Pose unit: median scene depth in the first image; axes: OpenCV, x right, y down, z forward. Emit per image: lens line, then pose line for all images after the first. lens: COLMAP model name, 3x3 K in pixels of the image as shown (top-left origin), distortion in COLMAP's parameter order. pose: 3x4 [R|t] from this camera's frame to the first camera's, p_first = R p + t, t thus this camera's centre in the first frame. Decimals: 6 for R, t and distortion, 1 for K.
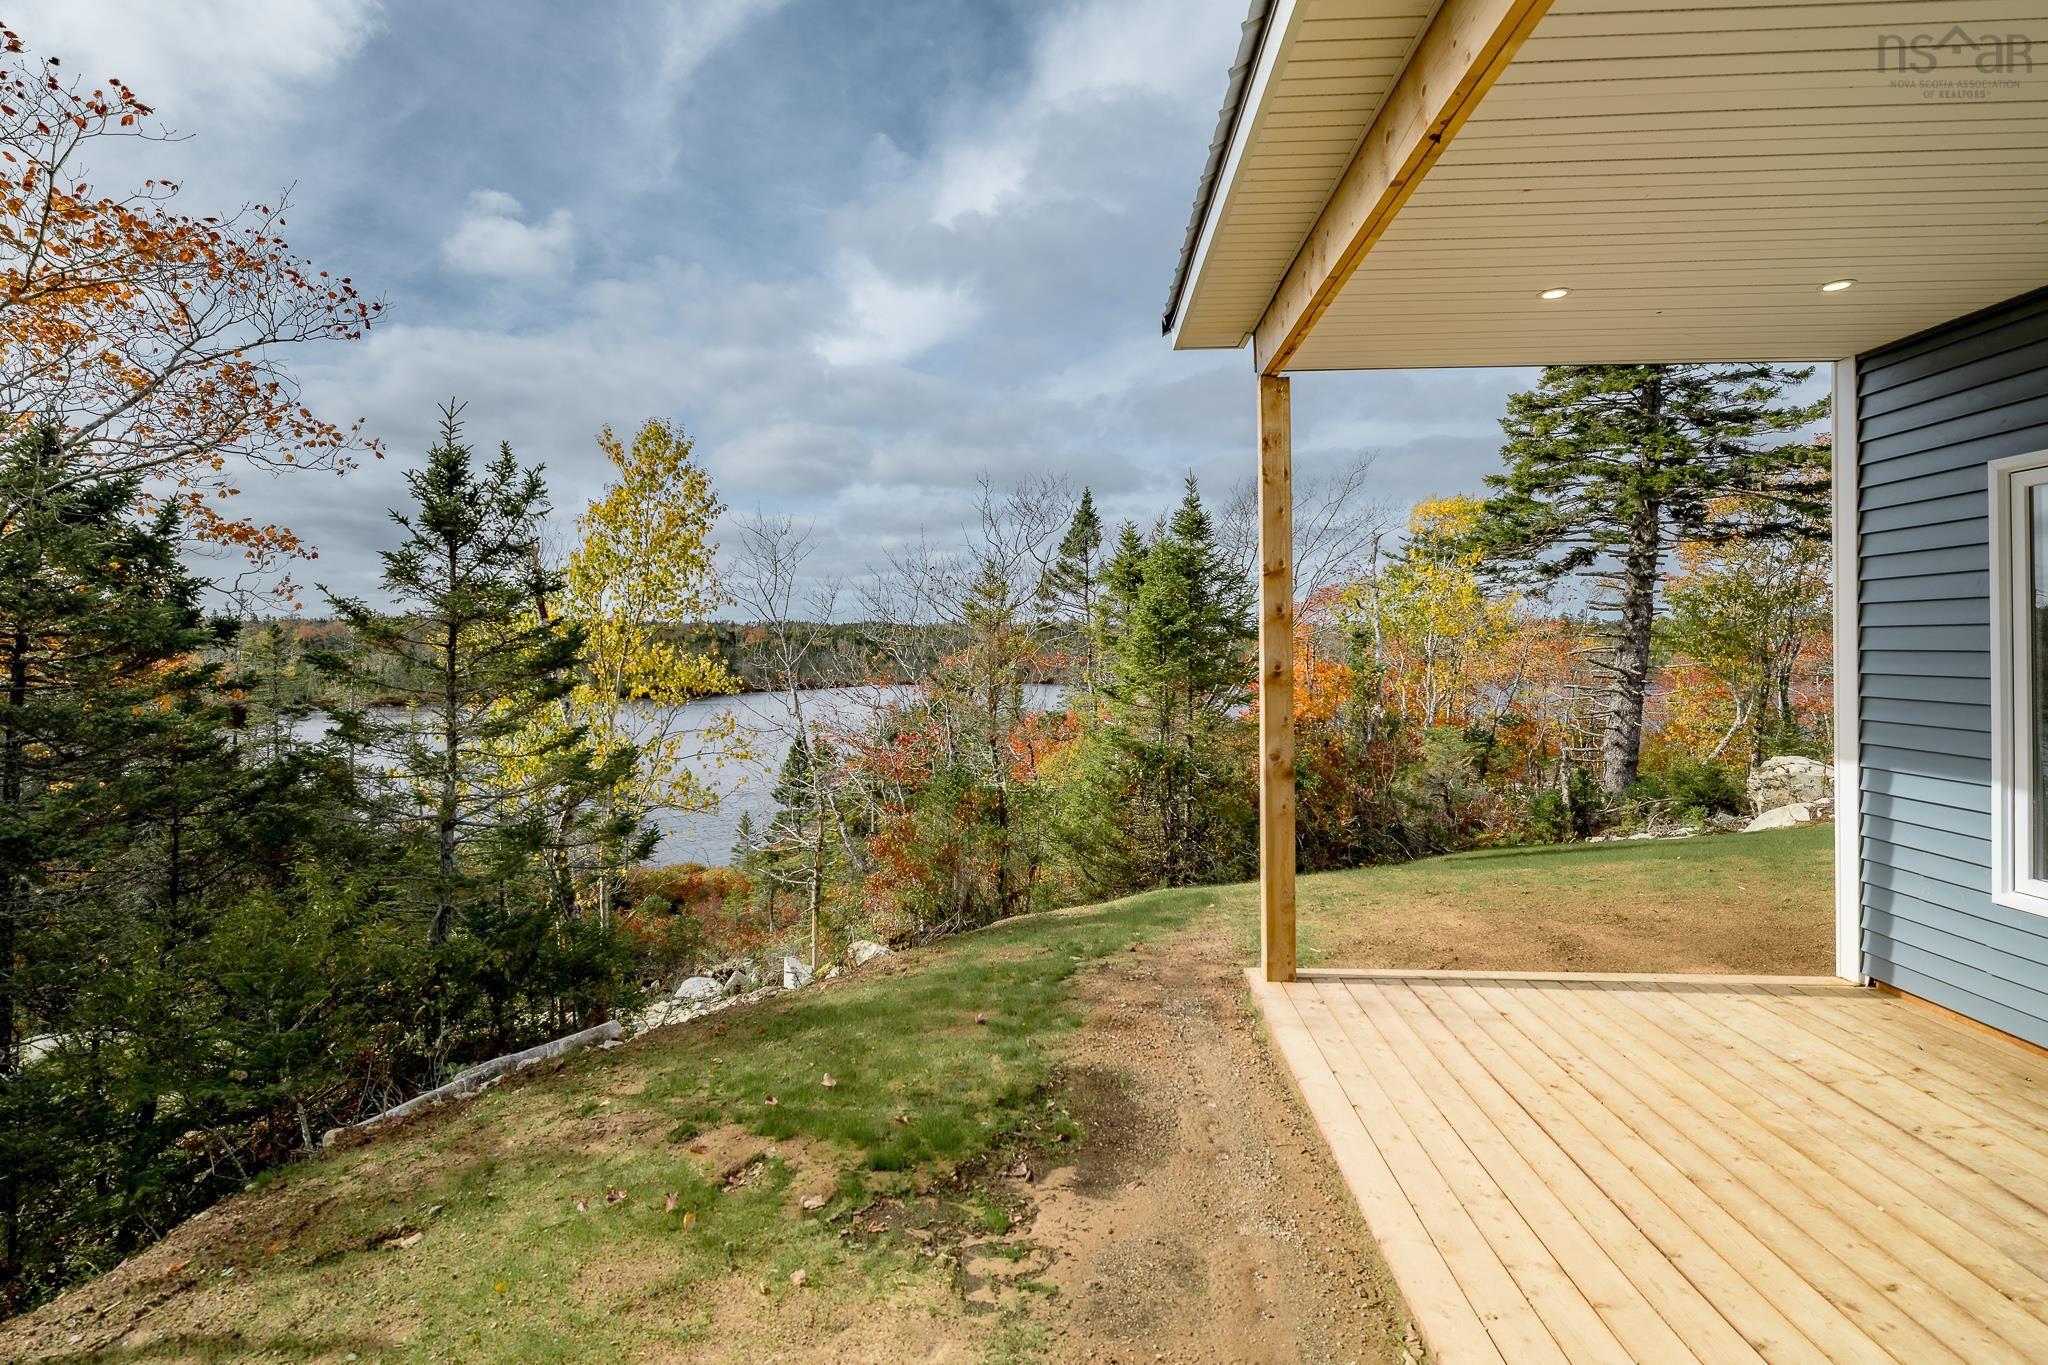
lens RADIAL K [[1051.7, 0, 1022.4], [0, 1051.7, 654.2], [0, 0, 1]] dist [-0.010884, 0.000085]
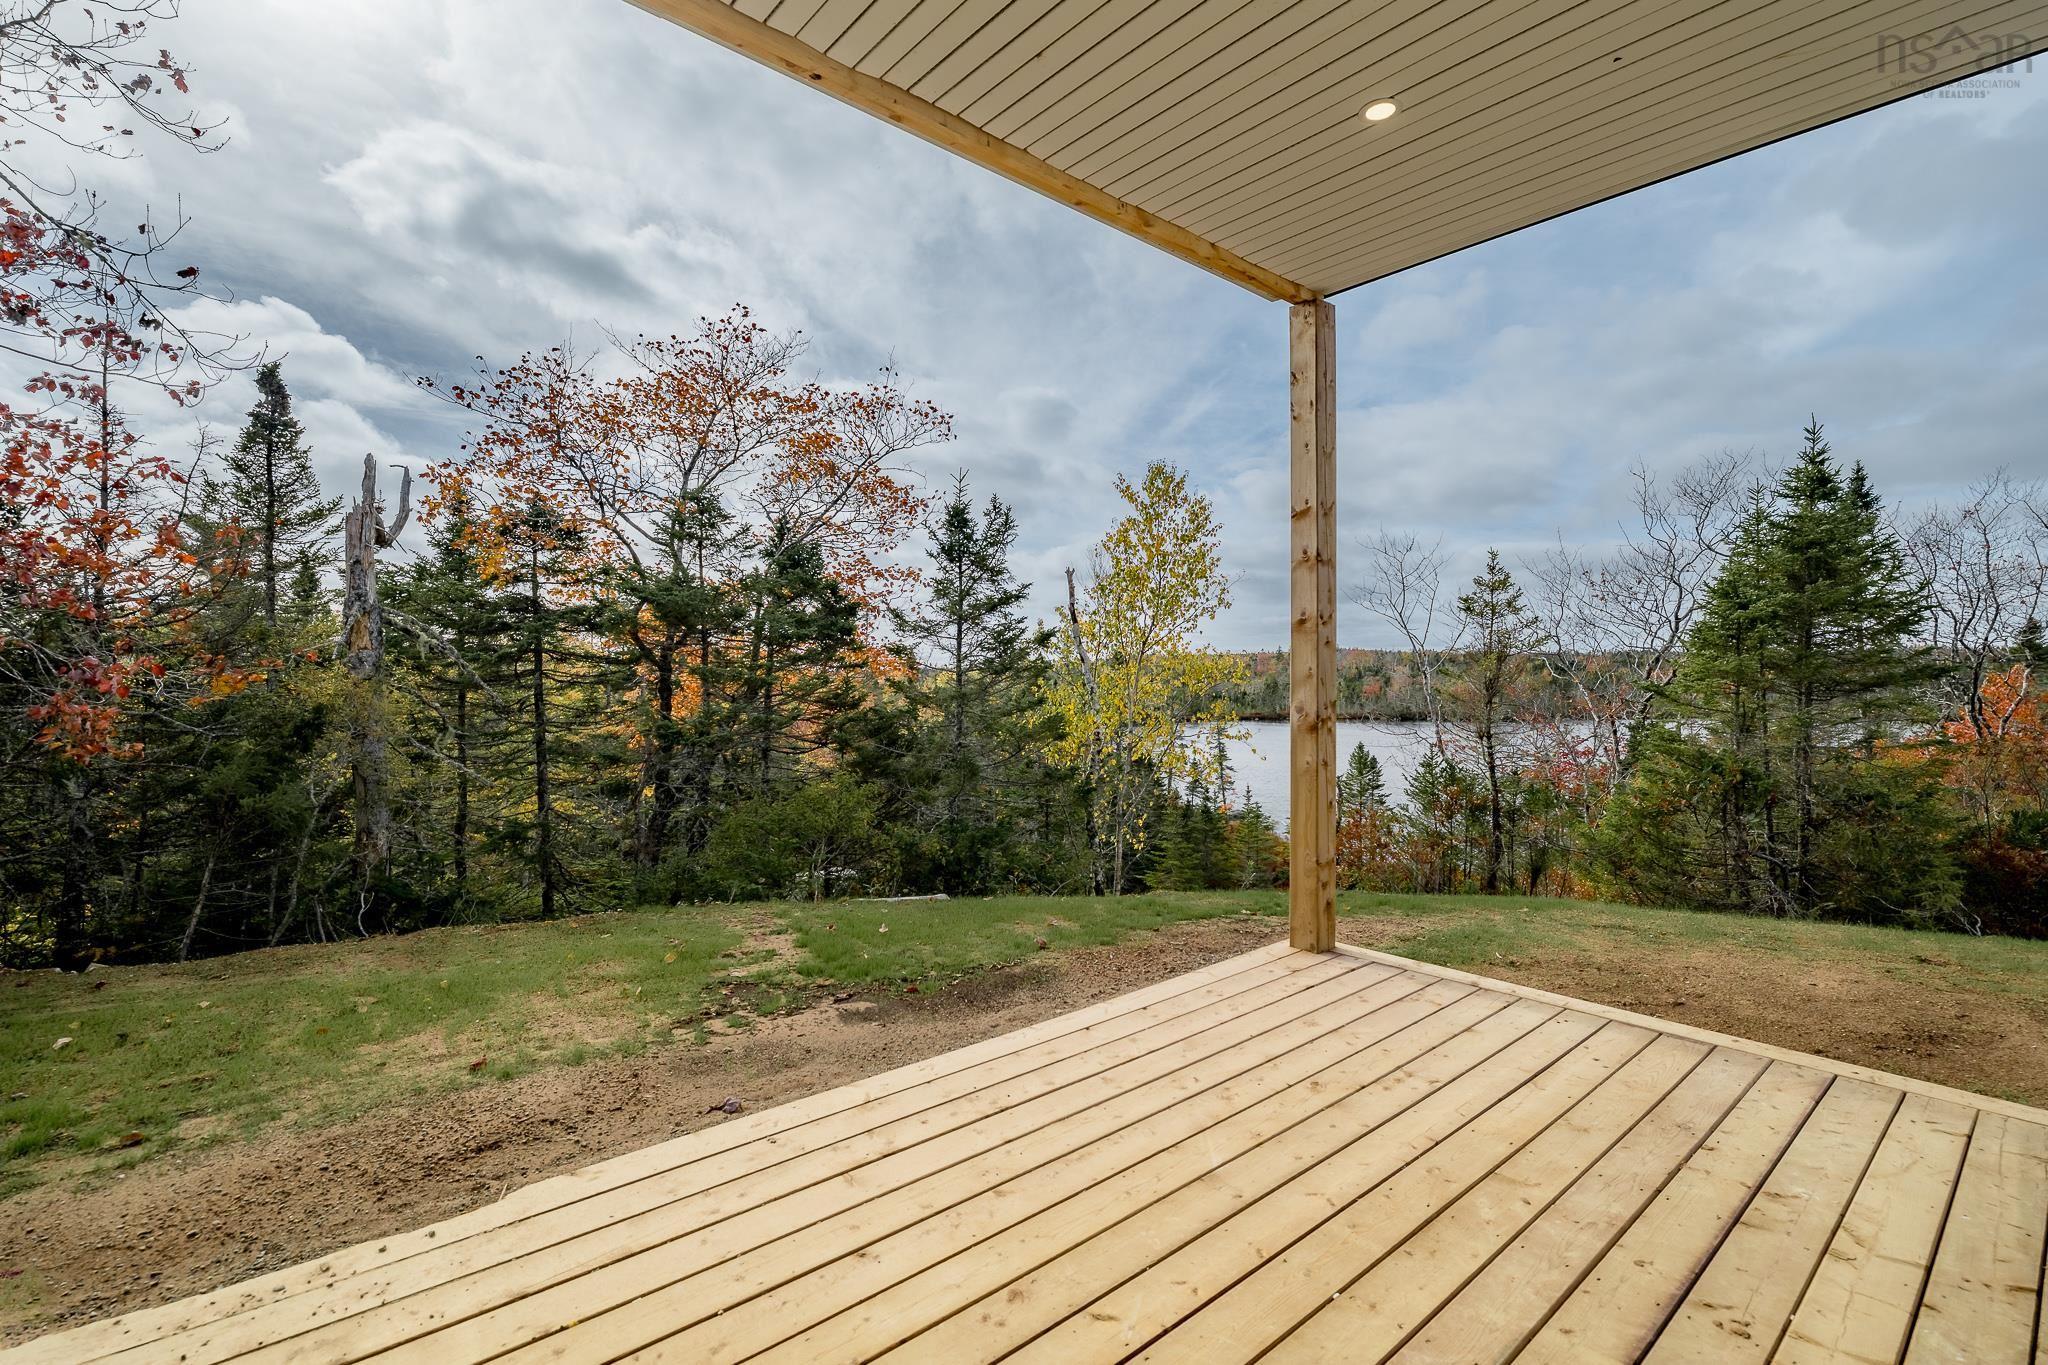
lens RADIAL K [[938.9, 0, 1067.8], [0, 938.9, 683.8], [0, 0, 1]] dist [-0.000021, 0.000114]
pose [[0.707451, 0.003682, -0.706752, 0.267745], [-0.004040, 0.999991, 0.001166, 0.029161], [0.706751, 0.002031, 0.707460, 0.101014]]
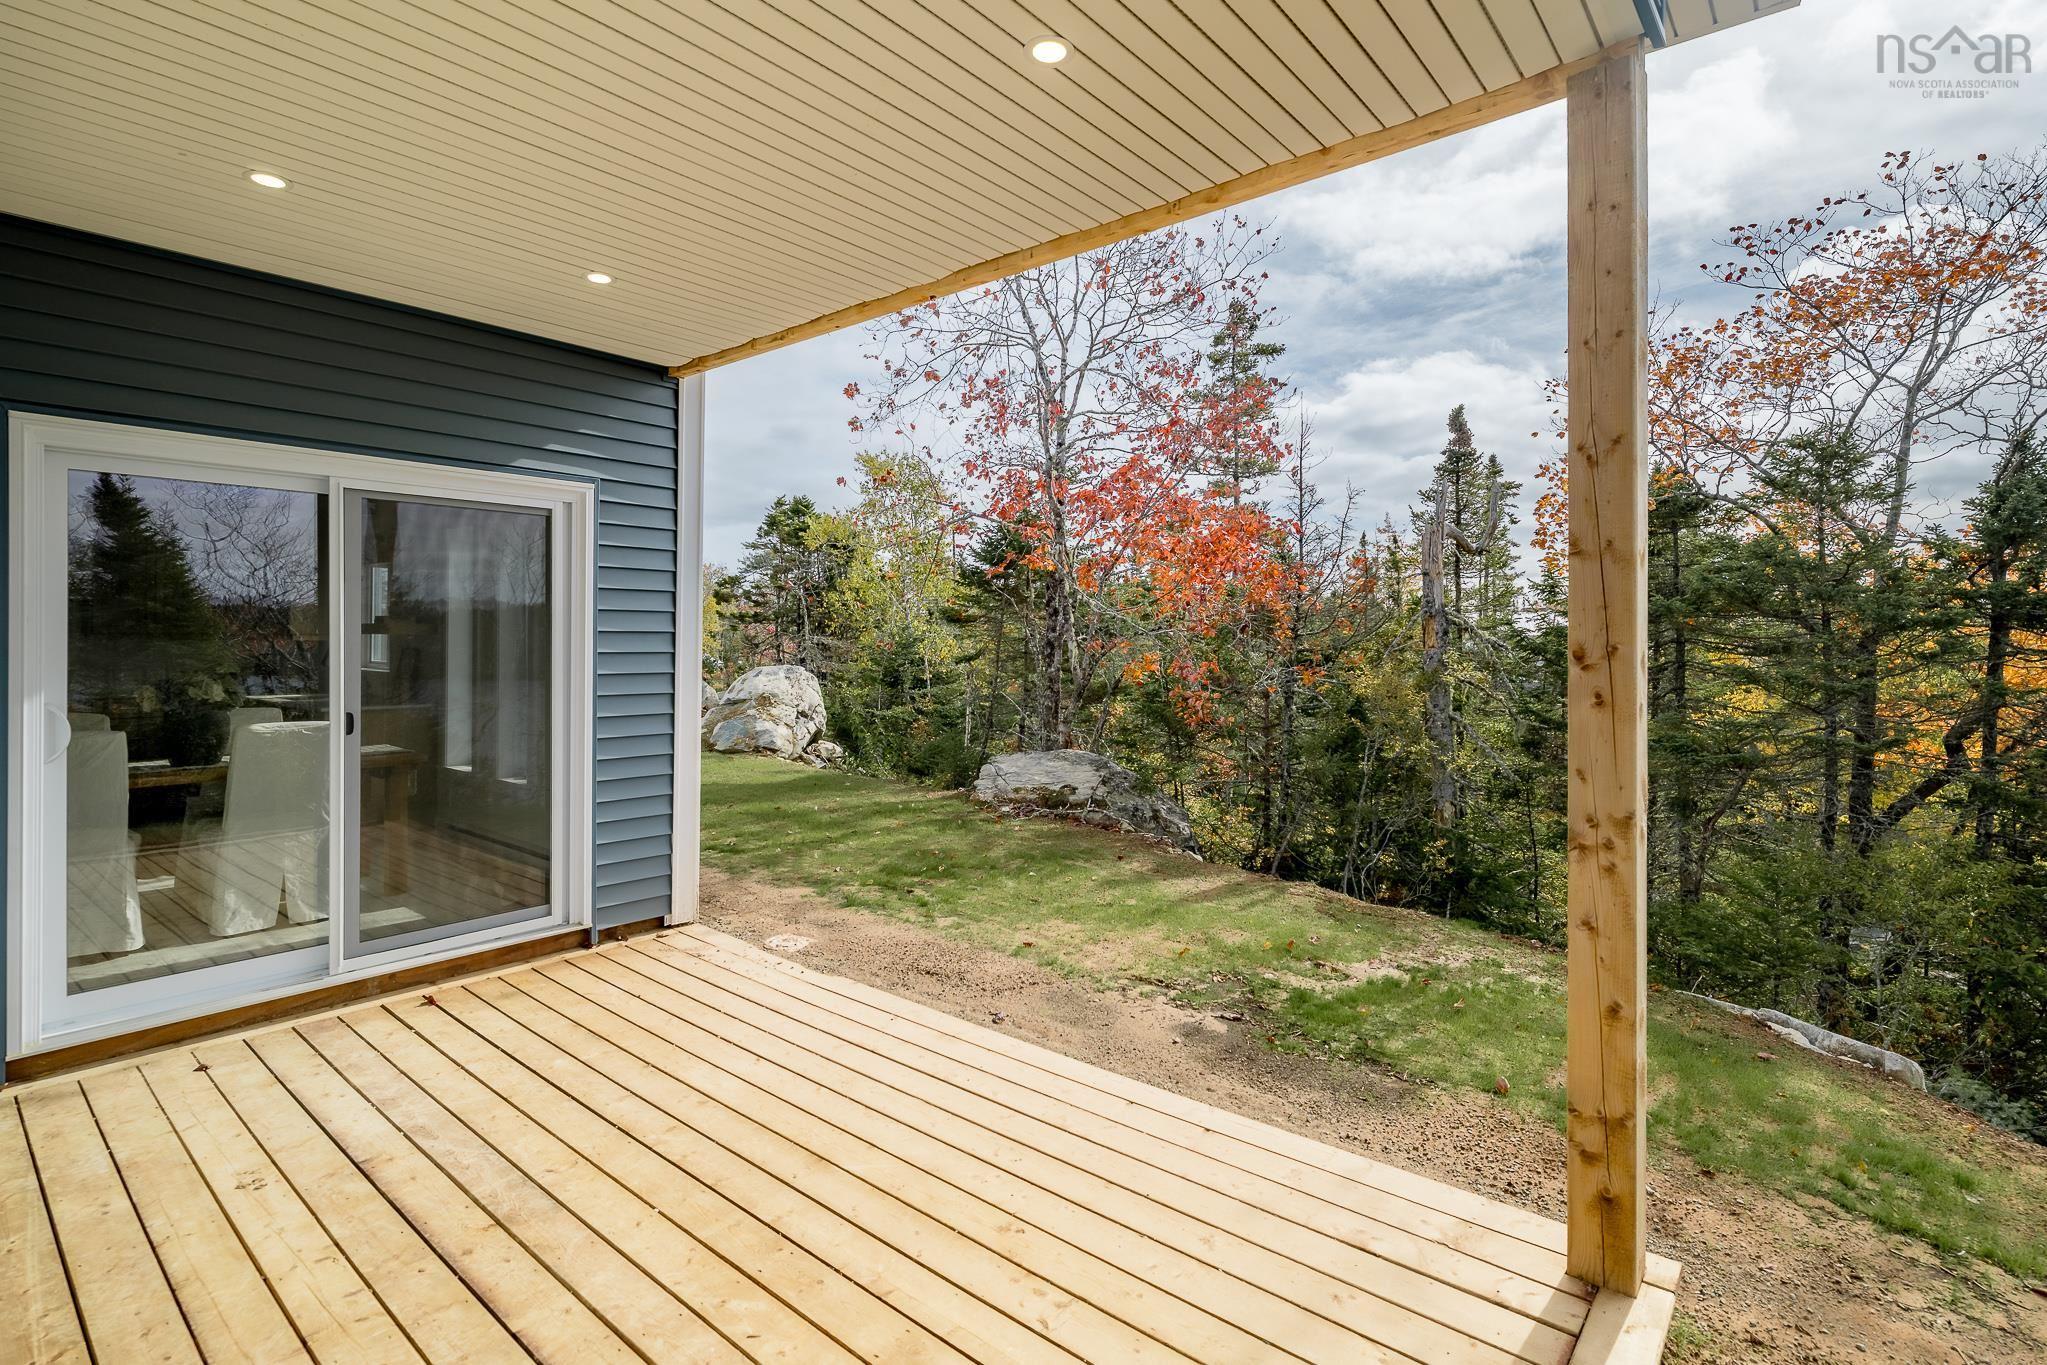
lens RADIAL K [[1024.3, 0, 1024.3], [0, 1024.3, 632.0], [0, 0, 1]] dist [0.002037, 0.000799]
pose [[-0.632022, -0.002766, -0.774945, 0.313766], [0.000784, 0.999991, -0.004208, 0.002788], [0.774950, -0.003268, -0.632014, 0.431359]]
